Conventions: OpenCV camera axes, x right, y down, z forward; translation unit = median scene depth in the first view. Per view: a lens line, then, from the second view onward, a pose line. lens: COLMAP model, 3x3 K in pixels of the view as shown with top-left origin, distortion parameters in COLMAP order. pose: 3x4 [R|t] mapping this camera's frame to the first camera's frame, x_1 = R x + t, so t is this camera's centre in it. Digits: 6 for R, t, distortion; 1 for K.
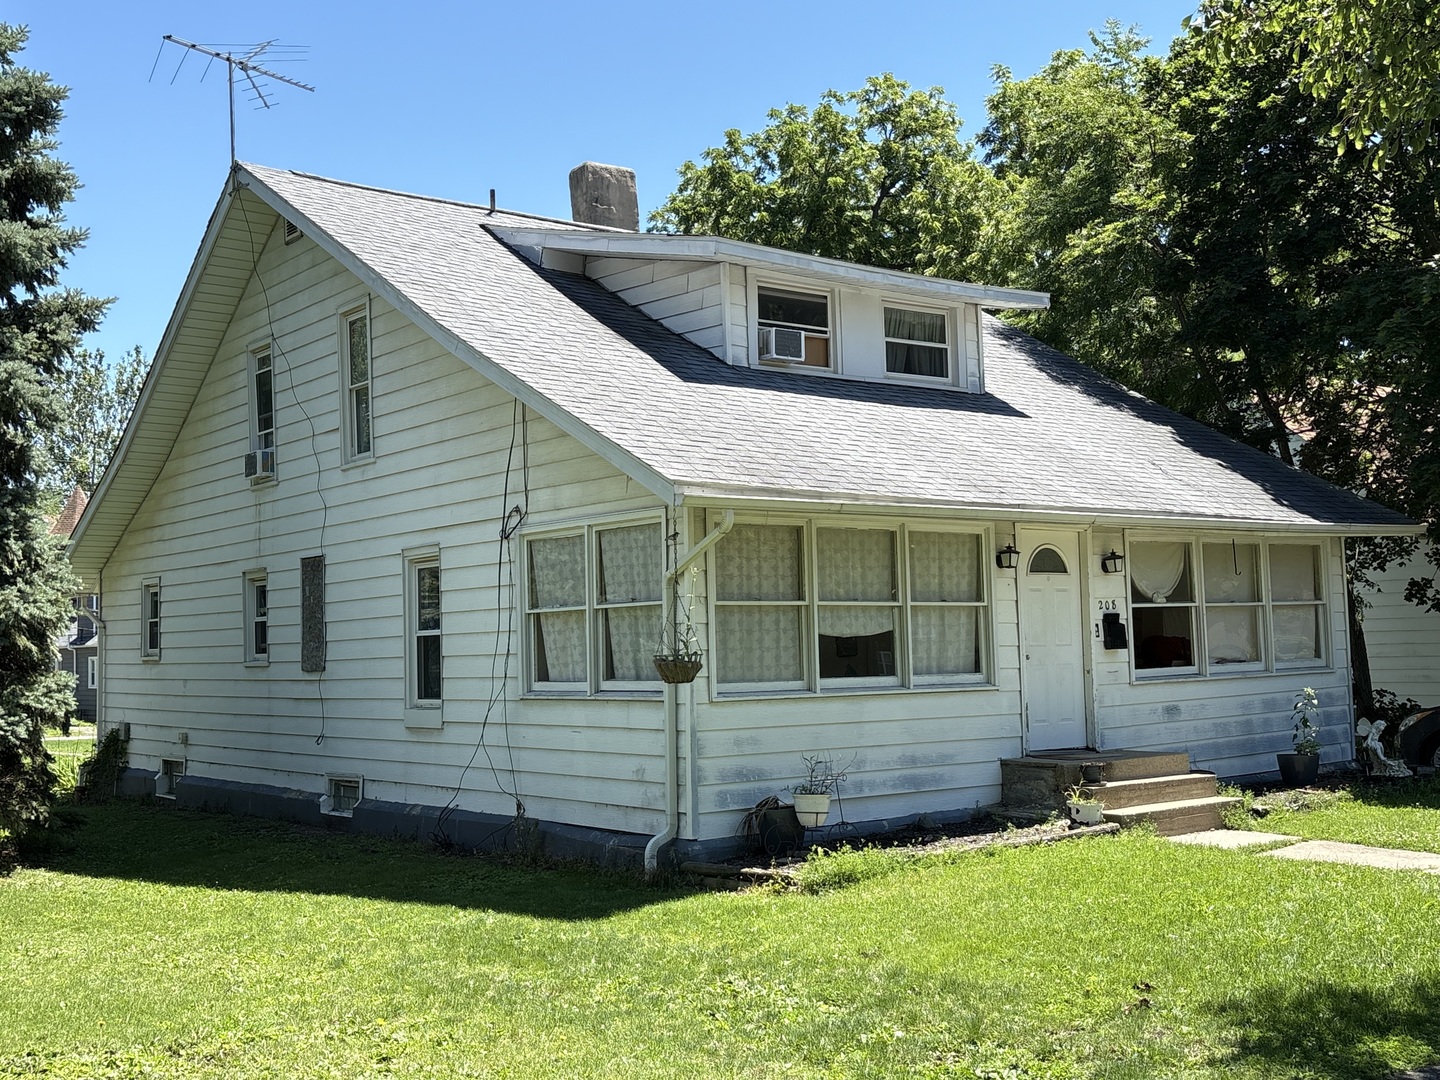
lens RADIAL K [[1600.6, 0, 721.1], [0, 1600.6, 527.6], [0, 0, 1]] dist [0.081860, 0.000000]
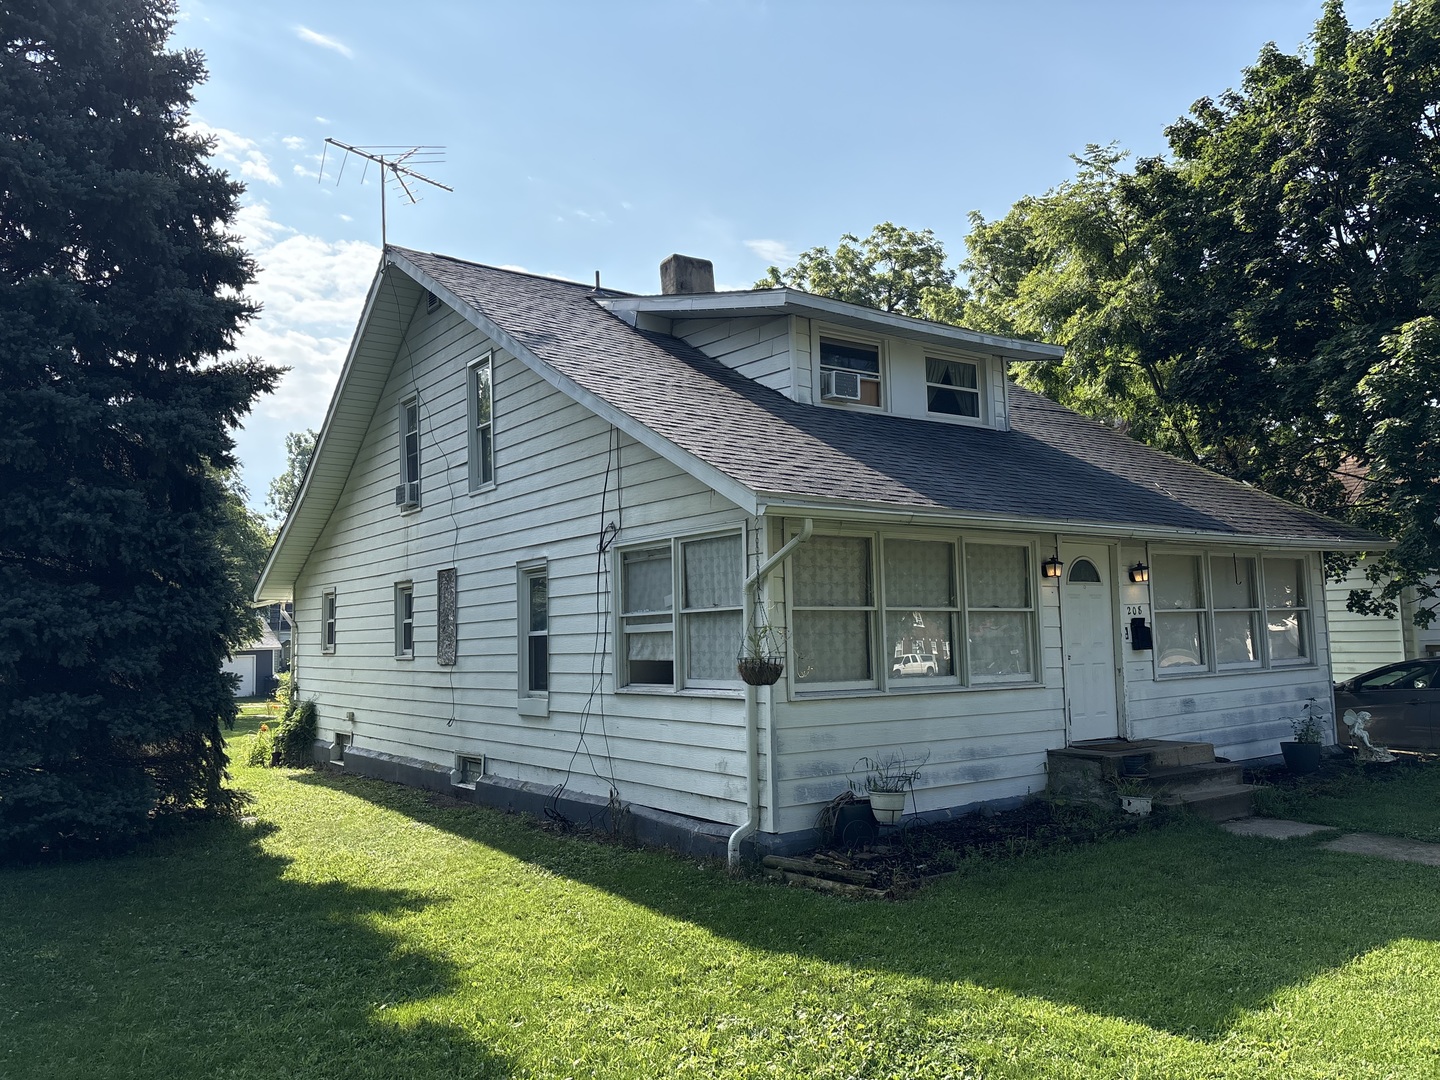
lens RADIAL K [[1089.2, 0, 720.3], [0, 1089.2, 537.8], [0, 0, 1]] dist [0.050526, -0.003475]
pose [[0.999137, -0.002009, -0.041477, -0.017689], [0.001291, 0.999849, -0.017338, 0.010125], [0.041505, 0.017270, 0.998989, 0.219067]]
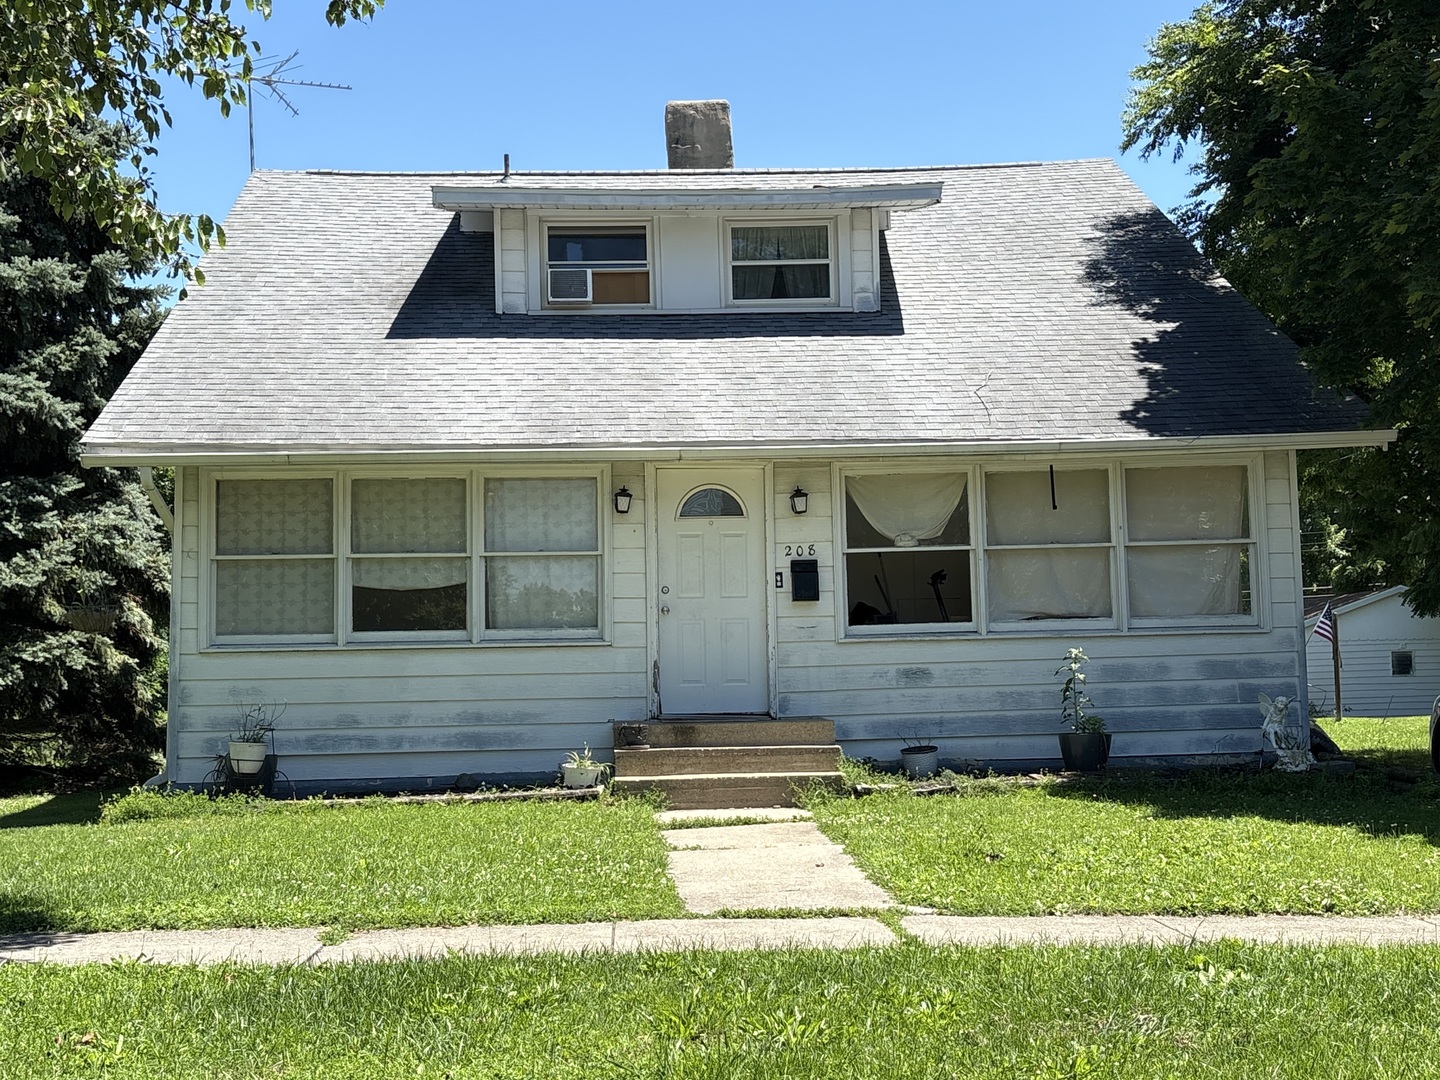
lens RADIAL K [[1808.4, 0, 724.6], [0, 1808.4, 541.9], [0, 0, 1]] dist [0.130048, 0.000000]
pose [[0.816916, -0.030782, -0.575934, 0.769344], [0.043547, 0.999016, 0.008374, 0.033687], [0.575110, -0.031921, 0.817453, 0.183093]]
